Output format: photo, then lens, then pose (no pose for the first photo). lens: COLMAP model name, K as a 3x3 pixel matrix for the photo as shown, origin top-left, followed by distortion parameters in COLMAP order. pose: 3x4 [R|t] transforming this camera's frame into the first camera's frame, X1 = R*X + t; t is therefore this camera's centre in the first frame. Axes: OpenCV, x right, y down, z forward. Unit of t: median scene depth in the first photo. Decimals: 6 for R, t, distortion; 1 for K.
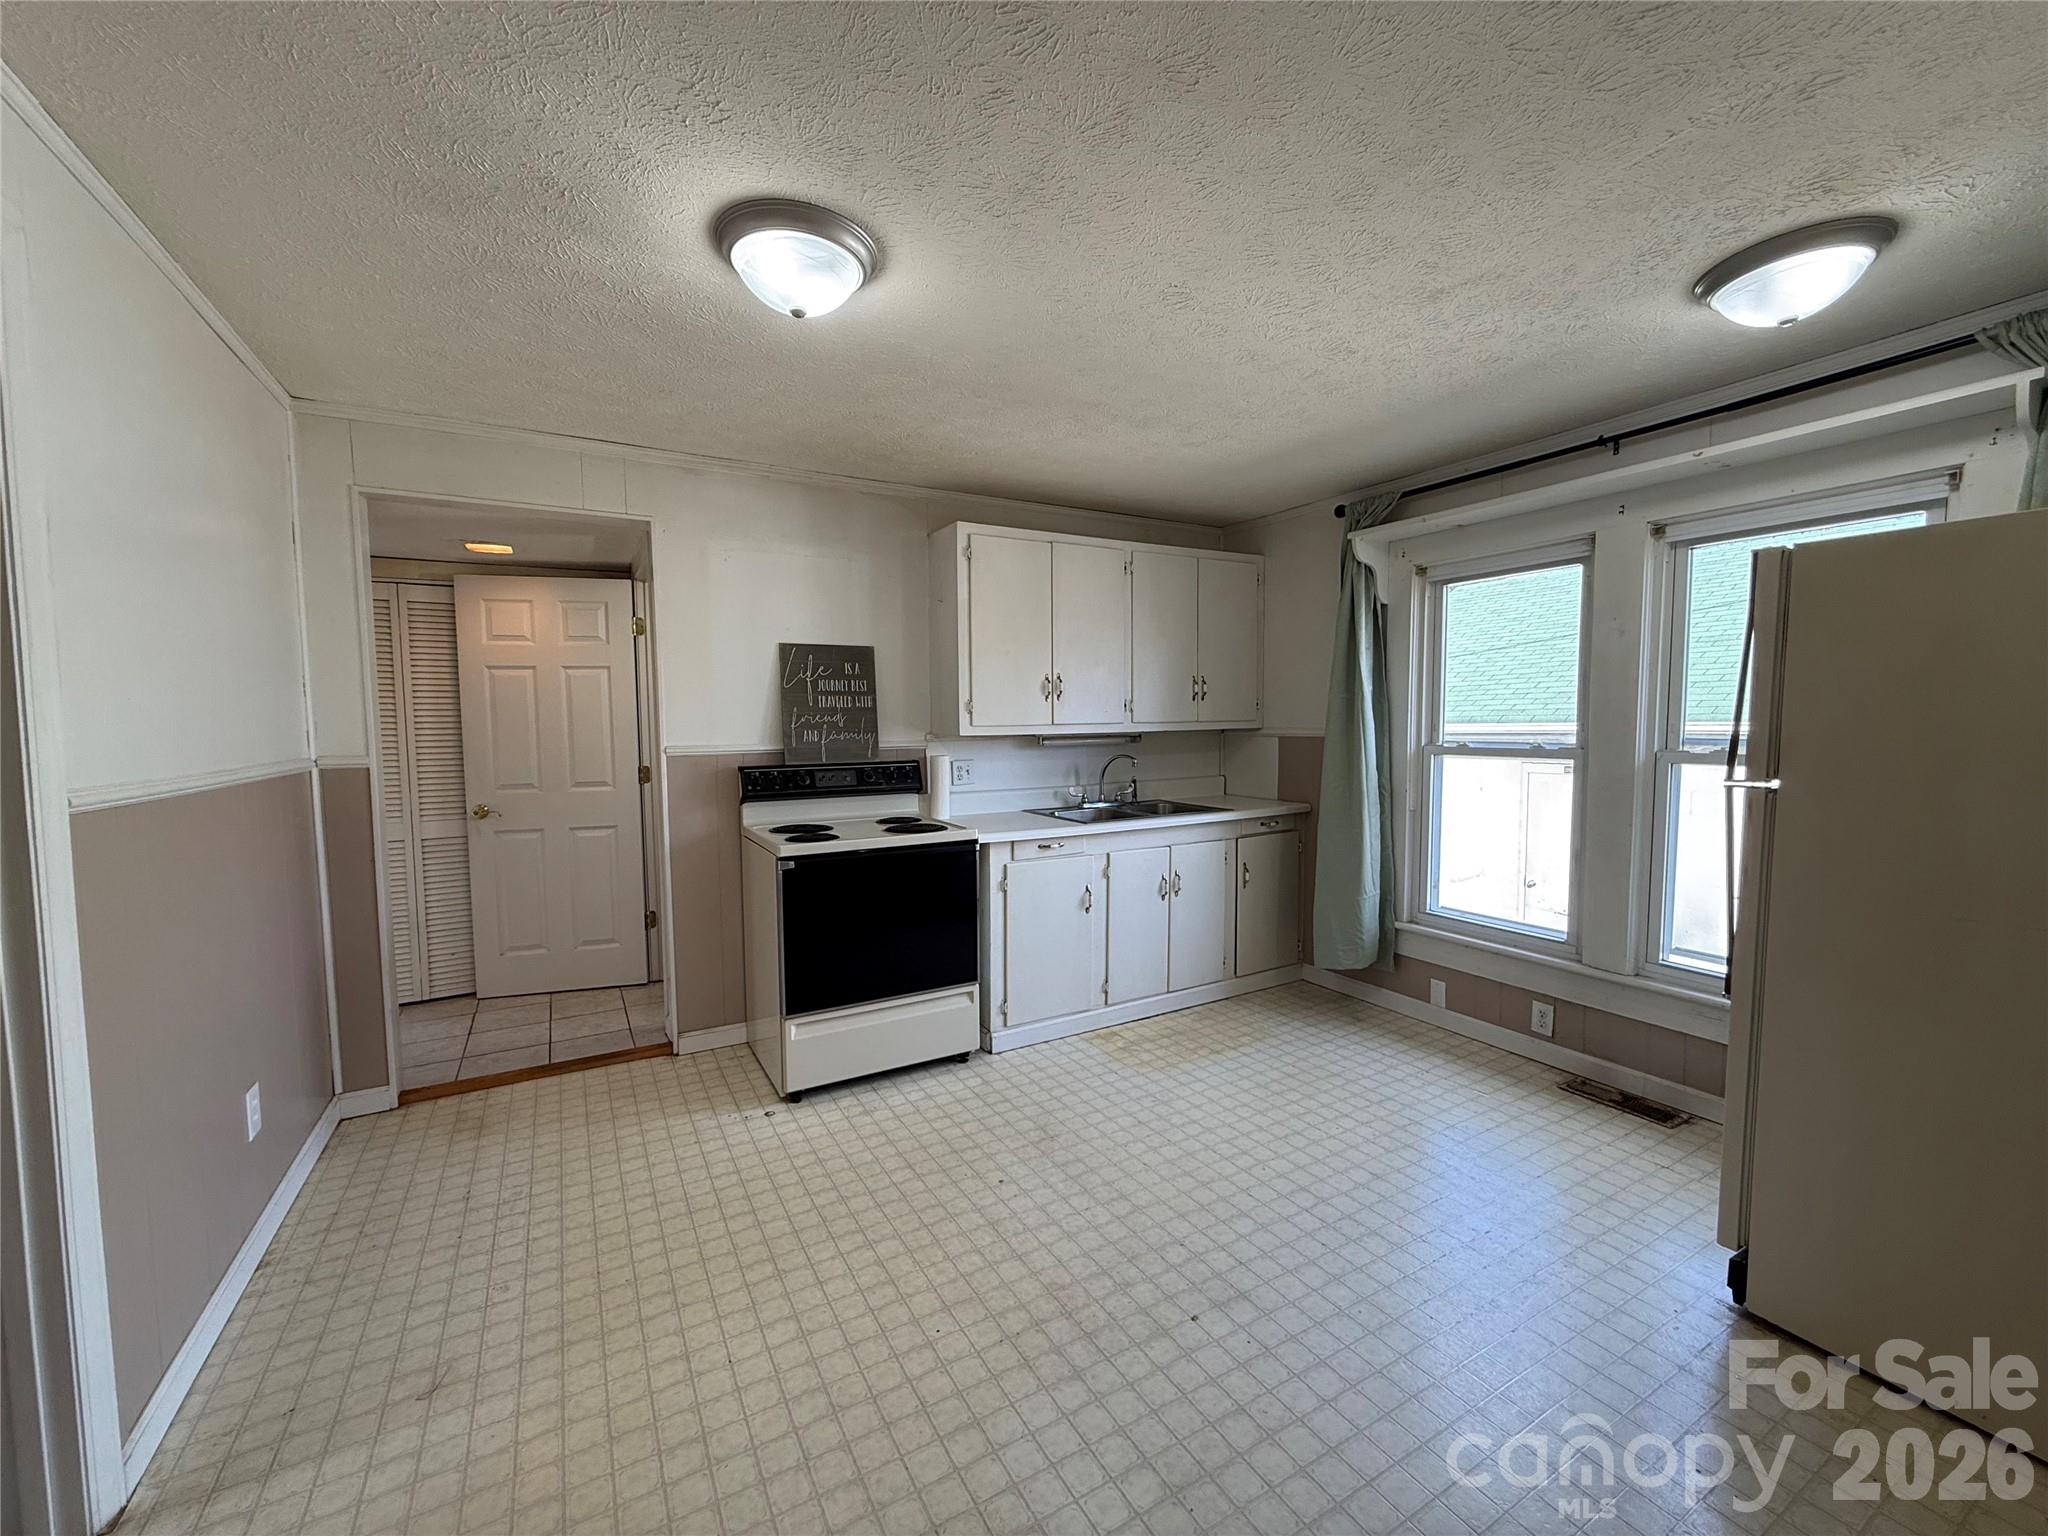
lens RADIAL K [[811.8, 0, 1024.0], [0, 811.8, 768.0], [0, 0, 1]] dist [-0.000772, -0.000369]
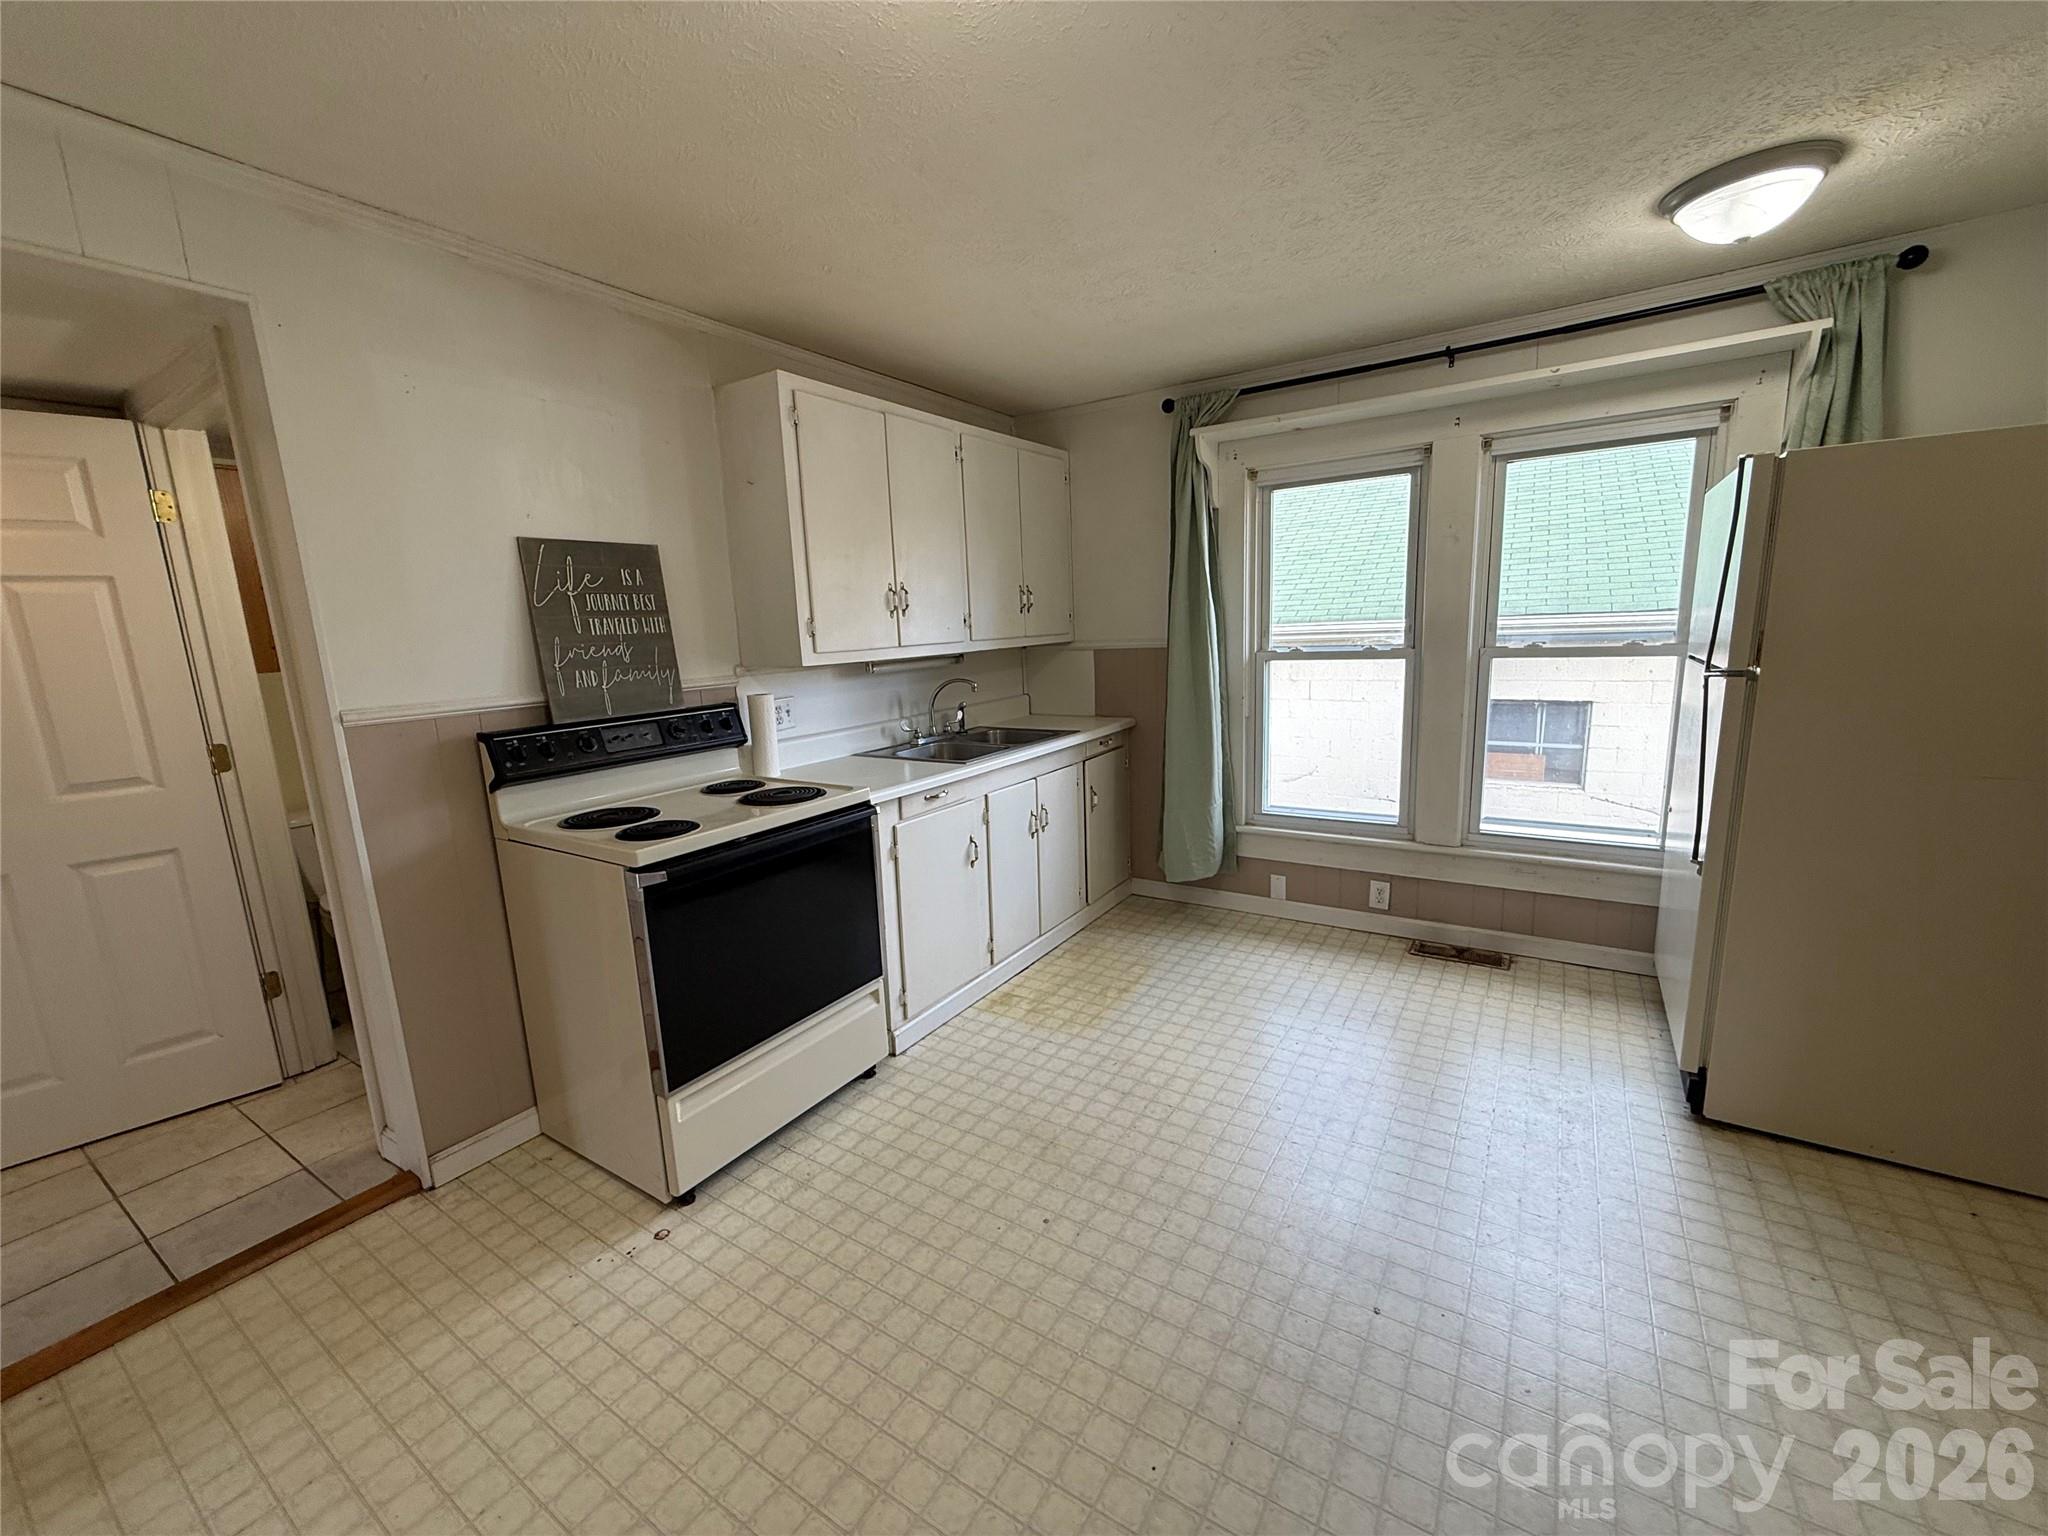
lens RADIAL K [[811.8, 0, 1024.0], [0, 811.8, 768.0], [0, 0, 1]] dist [-0.000772, -0.000369]
pose [[0.888275, -0.108553, 0.446300, -0.253397], [0.062356, 0.991175, 0.116975, -0.022463], [-0.455059, -0.076076, 0.887205, 0.233600]]
